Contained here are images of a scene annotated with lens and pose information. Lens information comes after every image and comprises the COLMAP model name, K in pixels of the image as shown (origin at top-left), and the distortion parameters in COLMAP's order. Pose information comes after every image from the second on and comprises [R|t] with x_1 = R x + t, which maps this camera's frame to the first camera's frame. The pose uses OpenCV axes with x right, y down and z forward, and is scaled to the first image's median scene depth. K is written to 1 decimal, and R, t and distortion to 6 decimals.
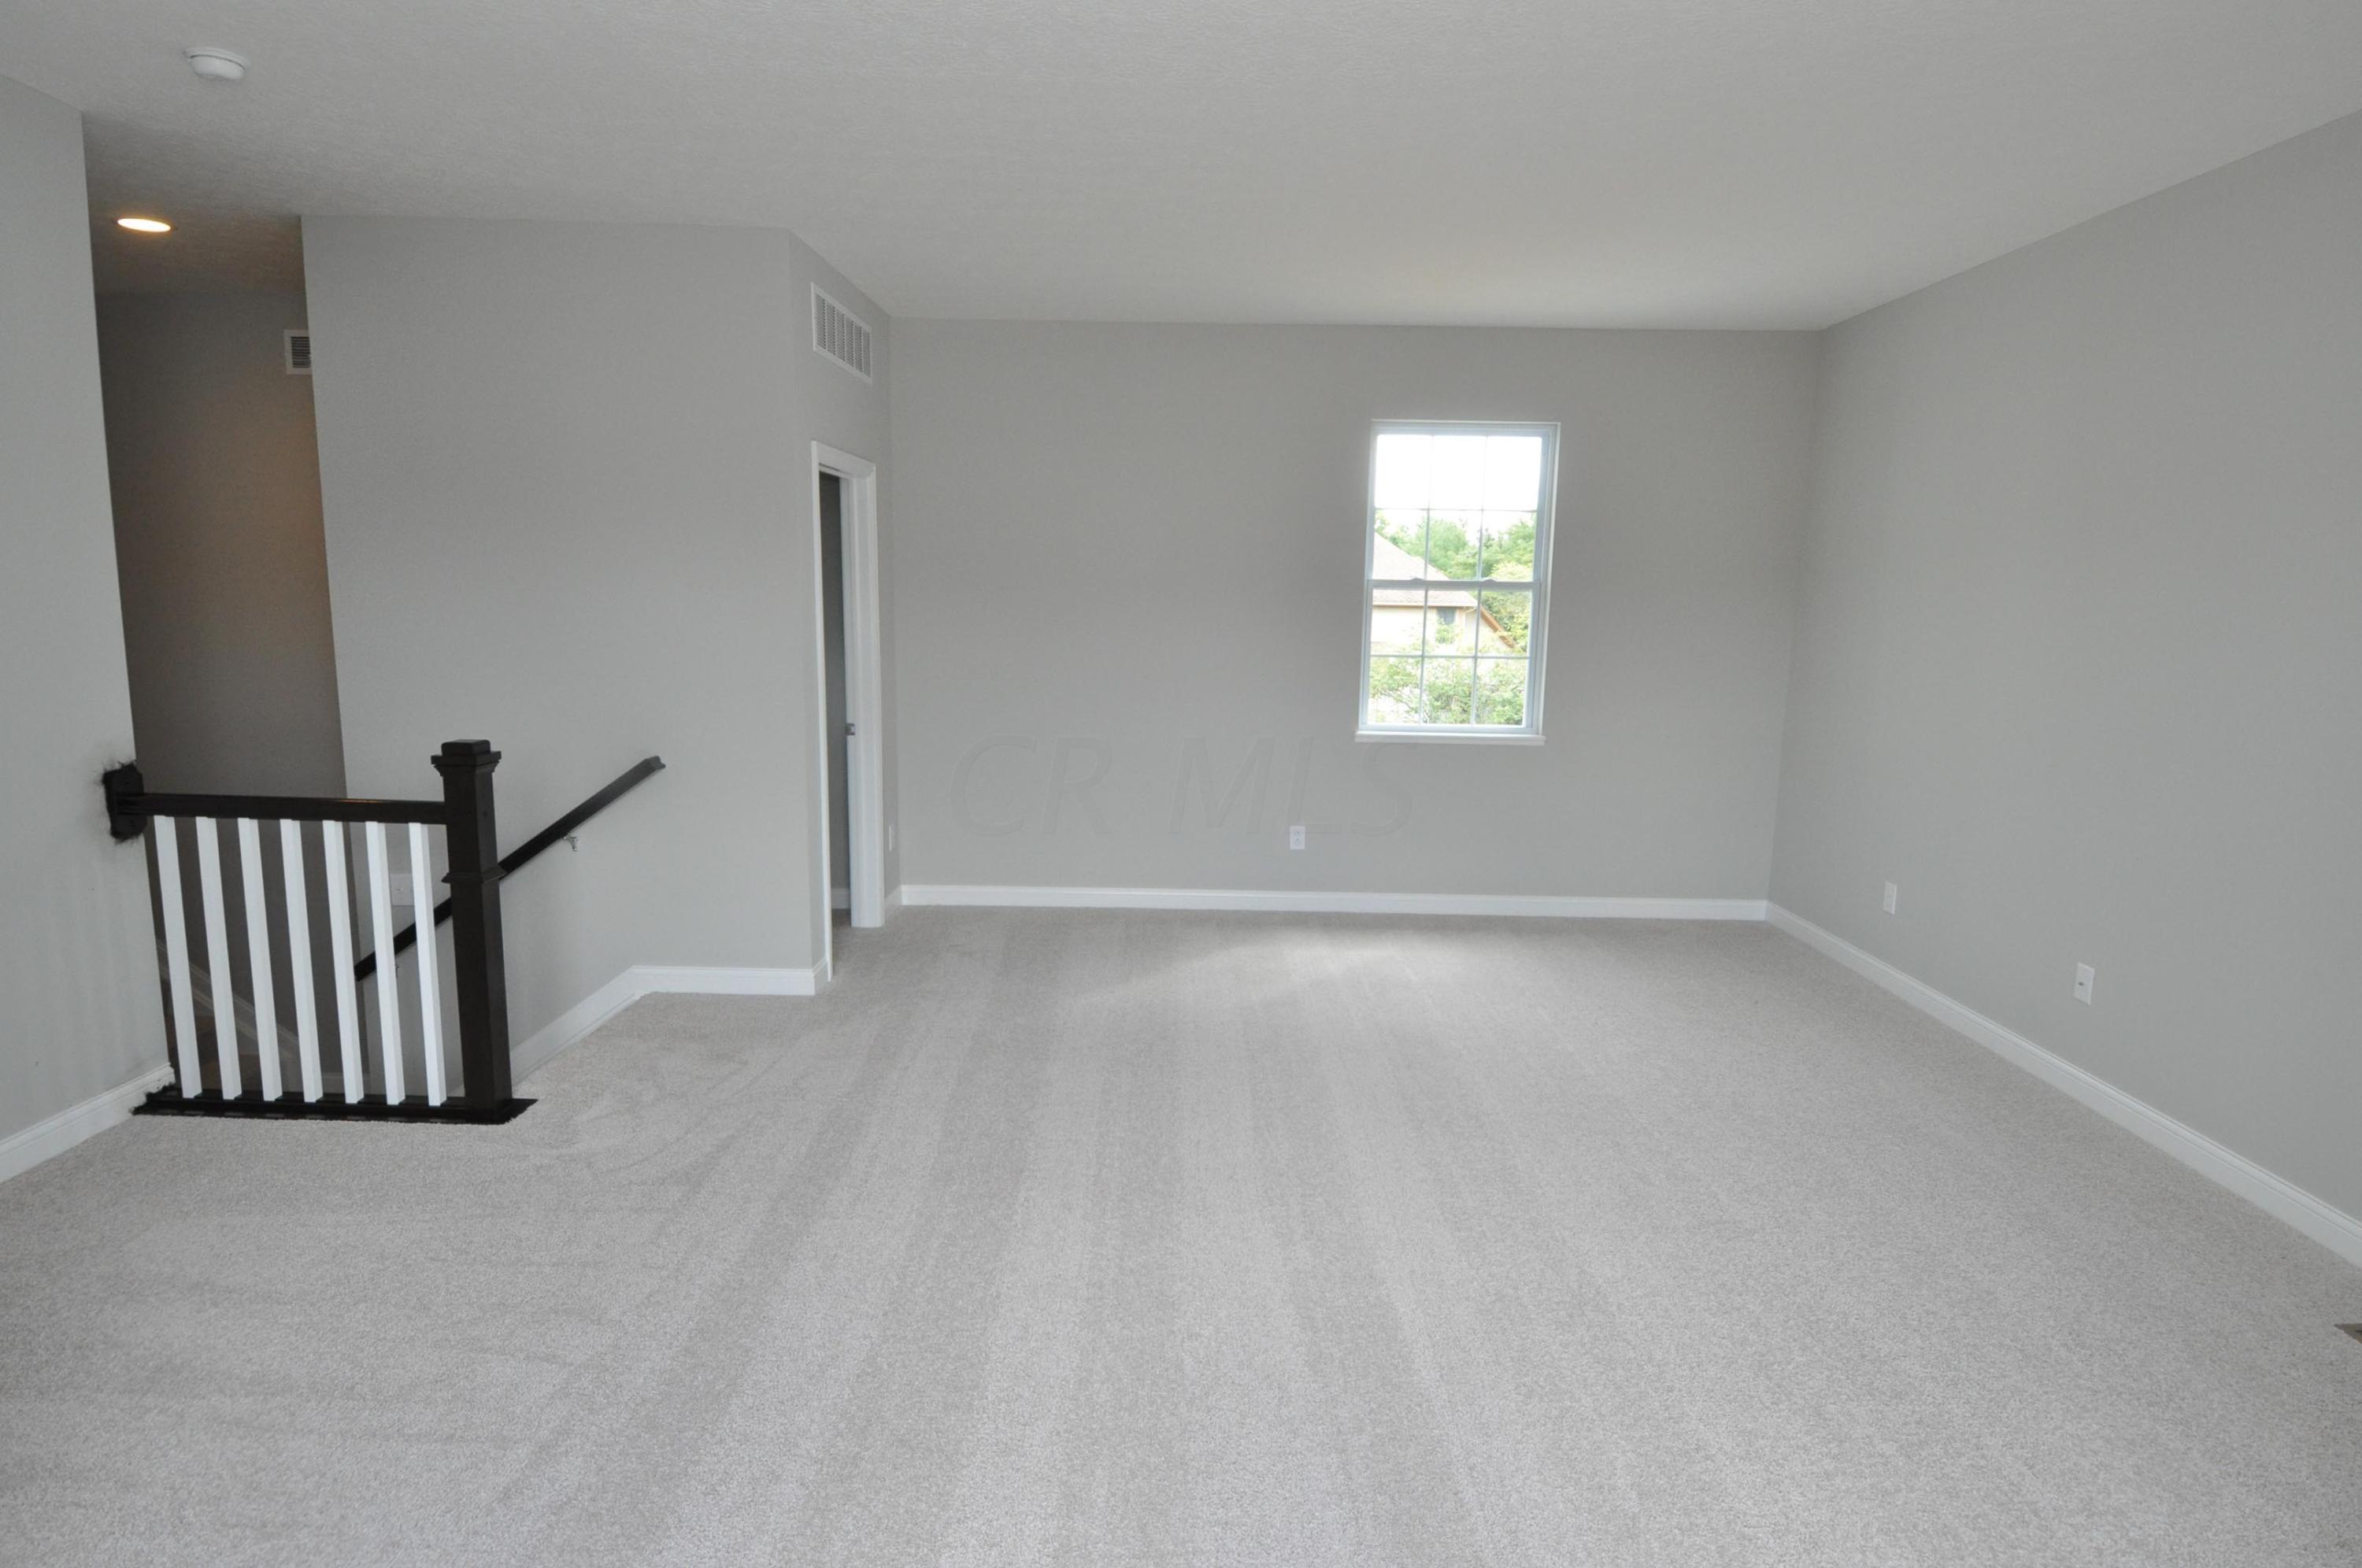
lens RADIAL K [[1222.8, 0, 1195.5], [0, 1222.8, 772.3], [0, 0, 1]] dist [0.050395, -0.054864]
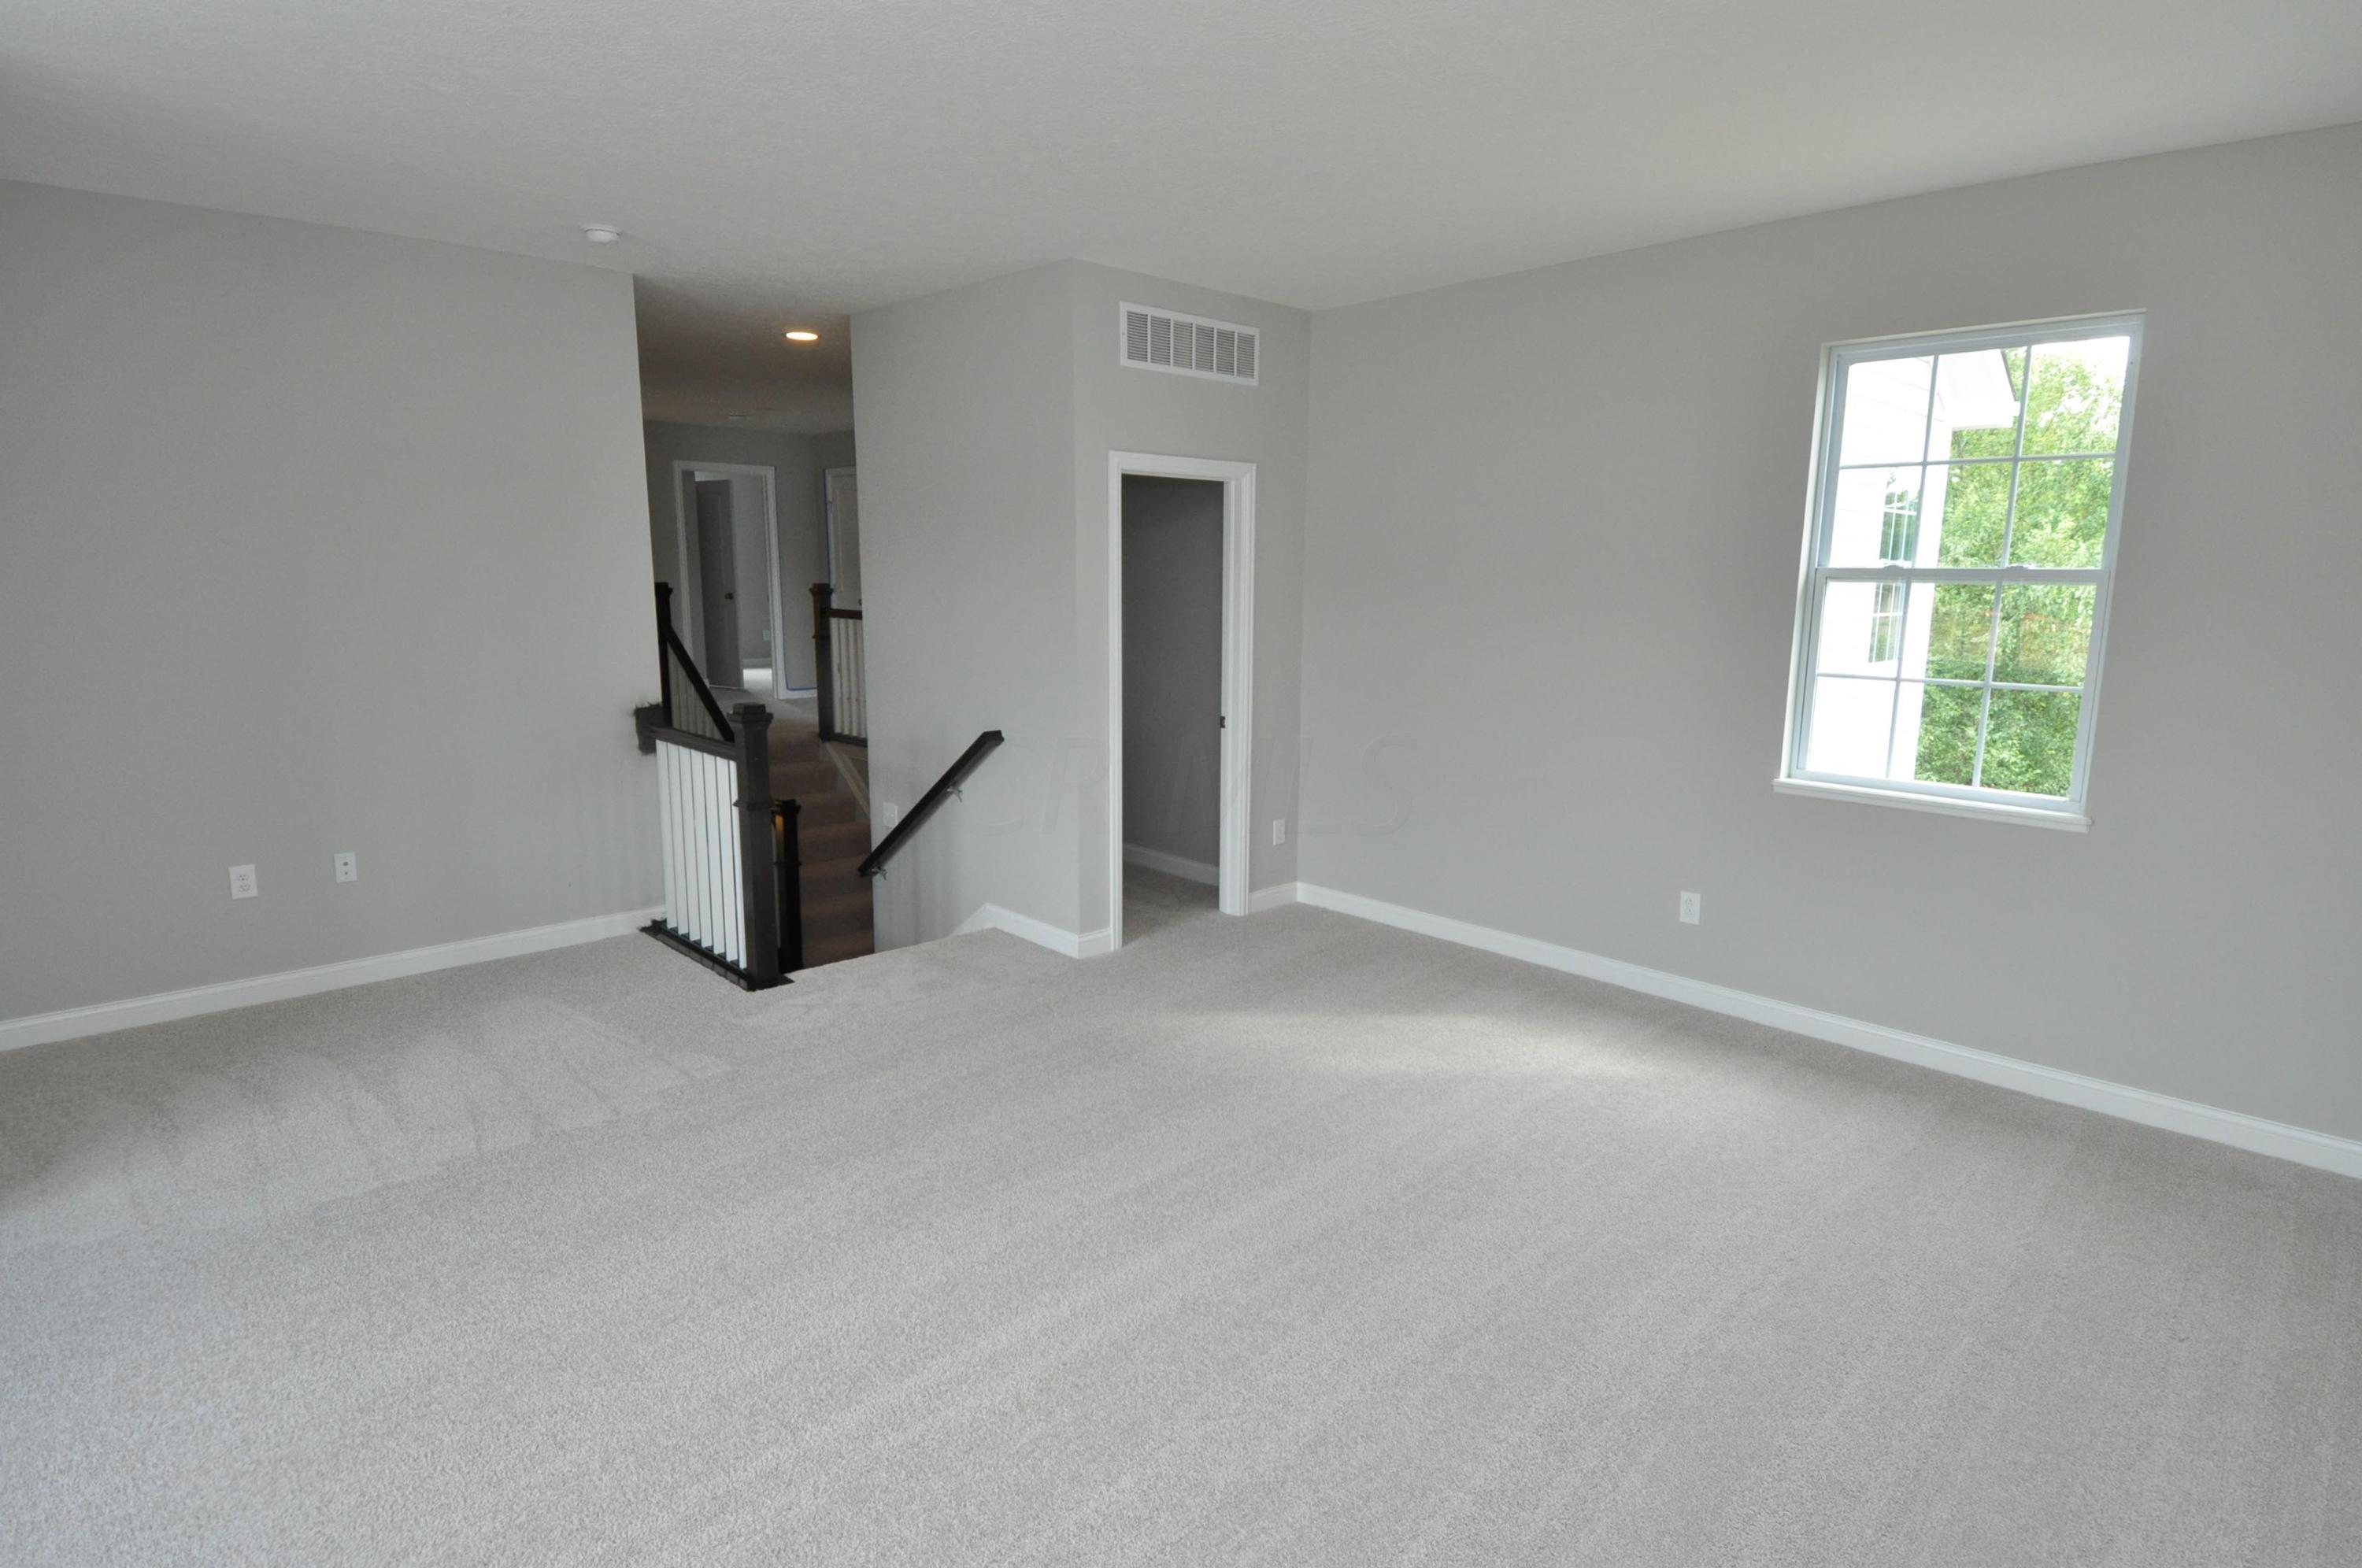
lens RADIAL K [[1222.8, 0, 1195.5], [0, 1222.8, 772.3], [0, 0, 1]] dist [0.050395, -0.054864]
pose [[0.698570, 0.104159, -0.707921, 0.560025], [-0.100349, 0.993832, 0.047203, -0.049778], [0.708471, 0.038065, 0.704713, 0.322196]]
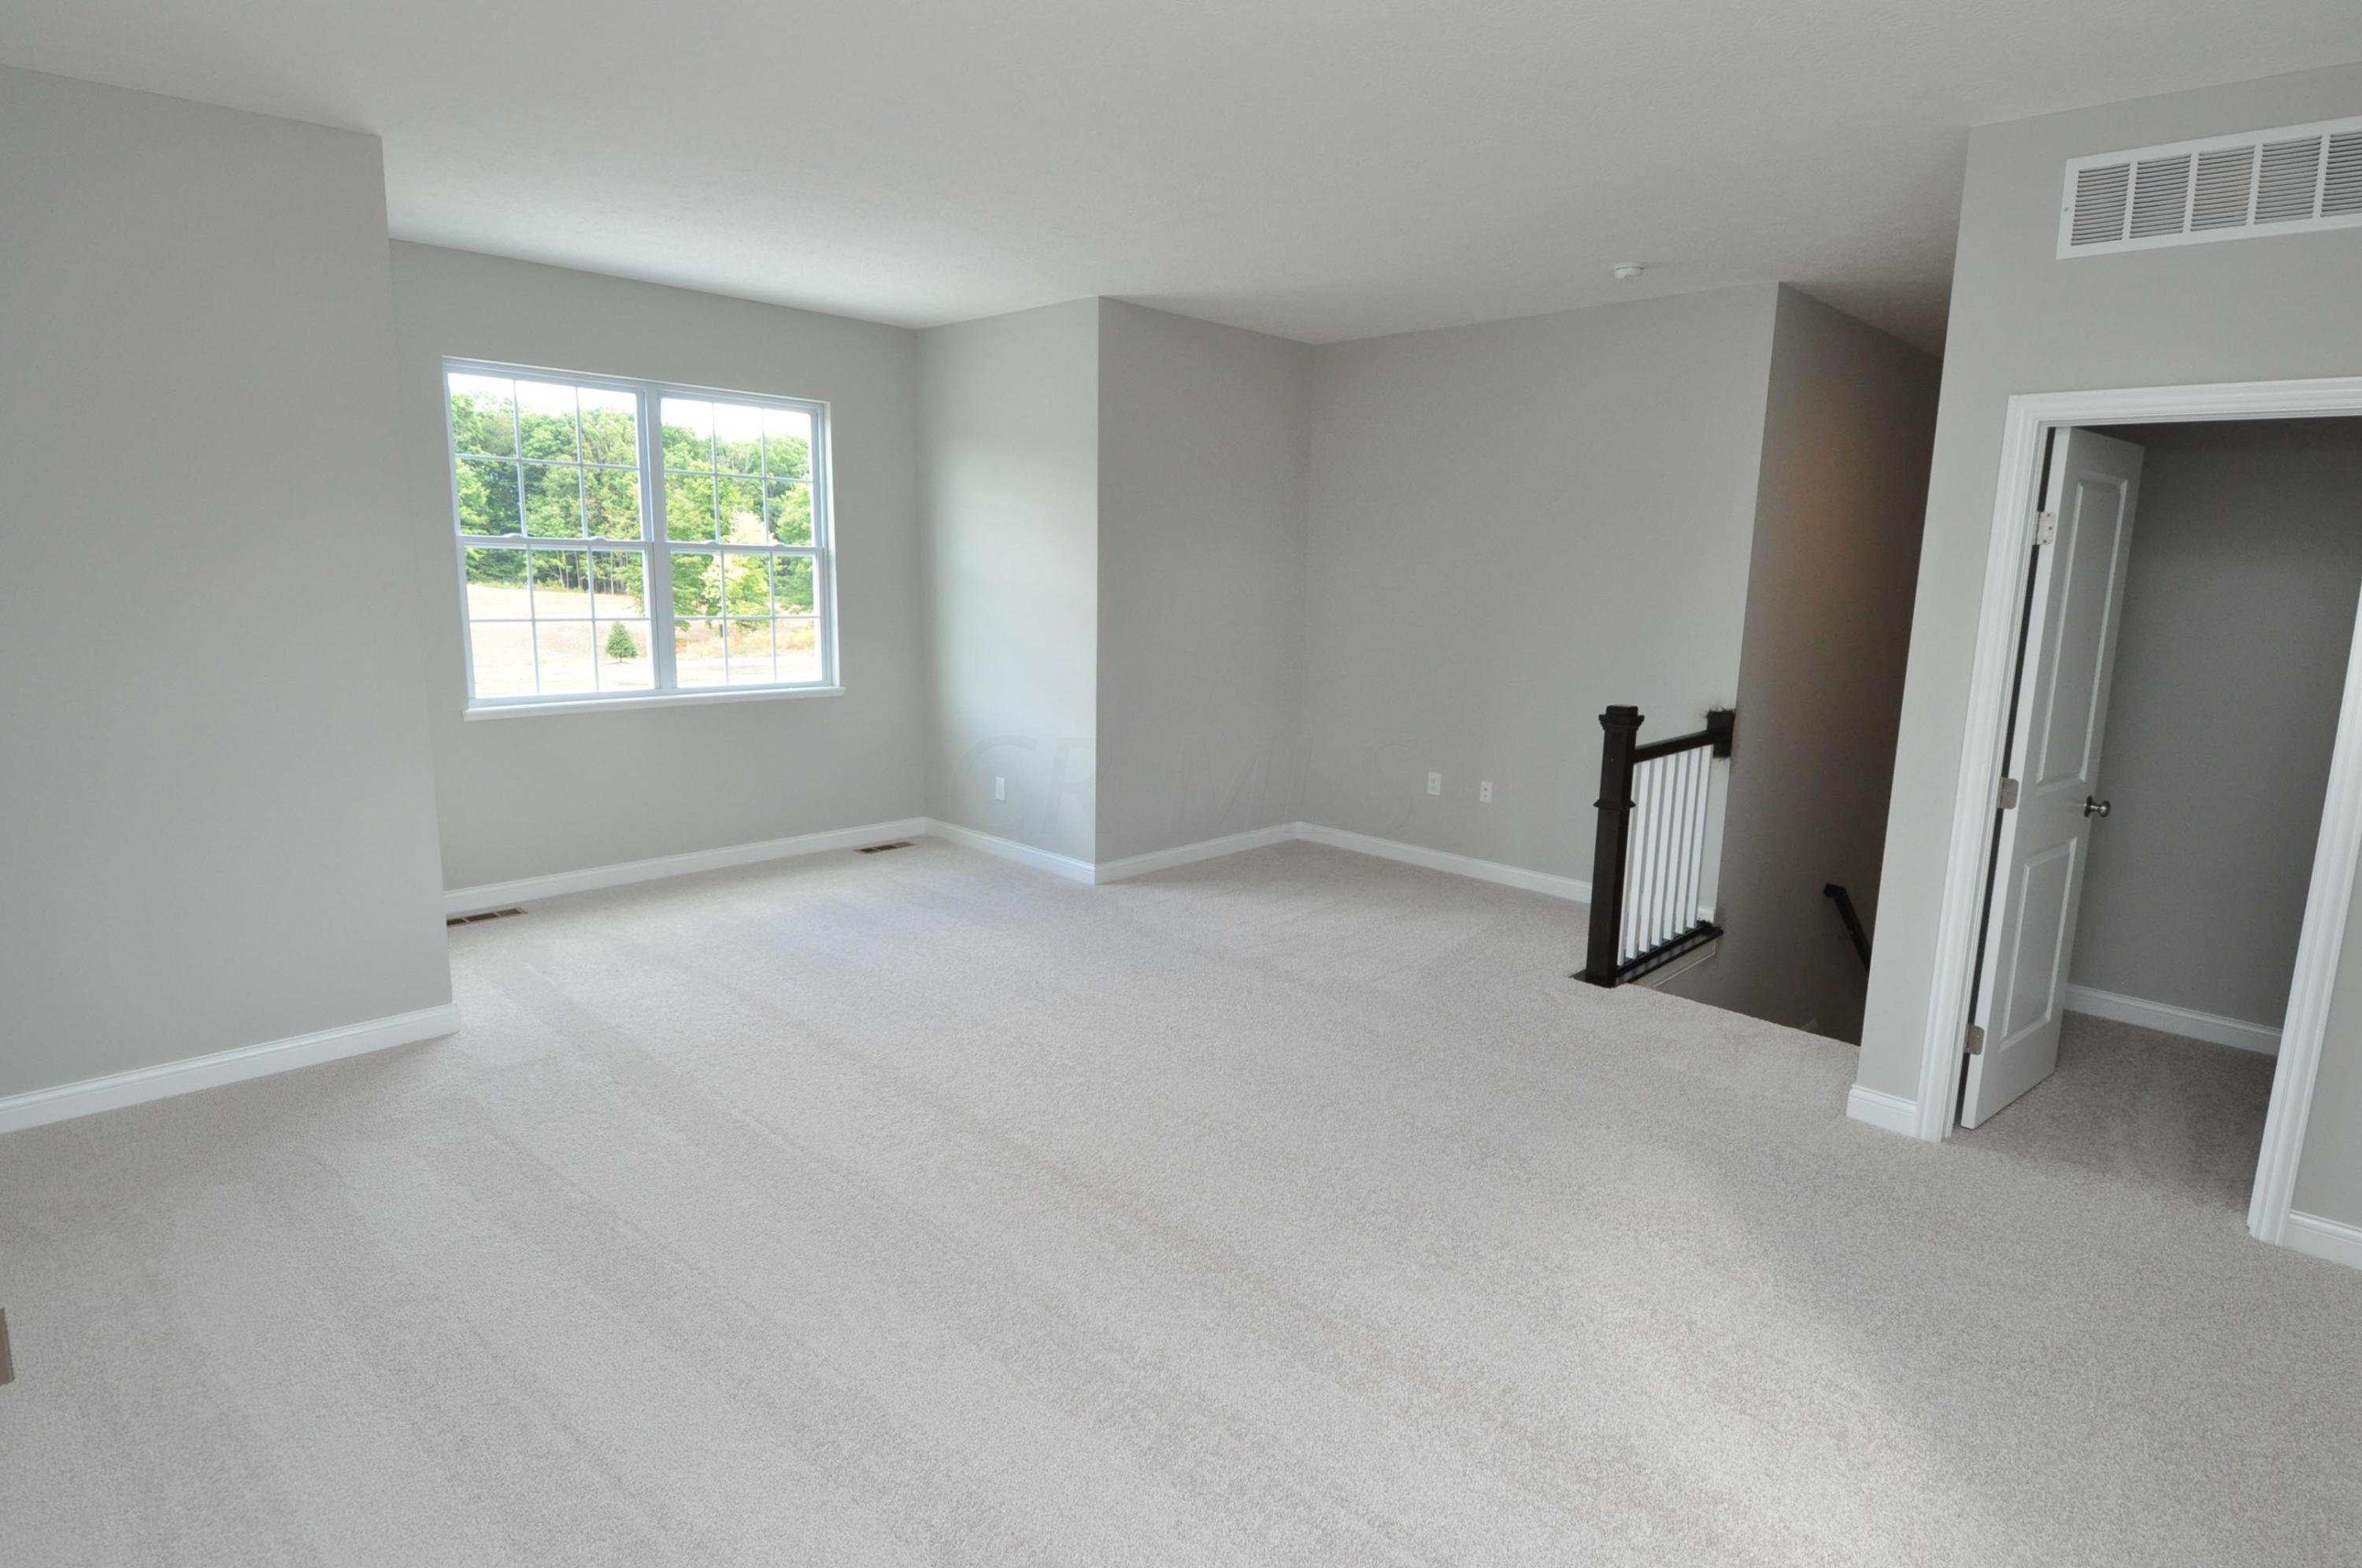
lens RADIAL K [[1222.8, 0, 1195.5], [0, 1222.8, 772.3], [0, 0, 1]] dist [0.050395, -0.054864]
pose [[-0.695147, 0.086673, -0.713624, 0.570437], [-0.140828, 0.957051, 0.253420, -0.184939], [0.704939, 0.276662, -0.653085, 1.255831]]
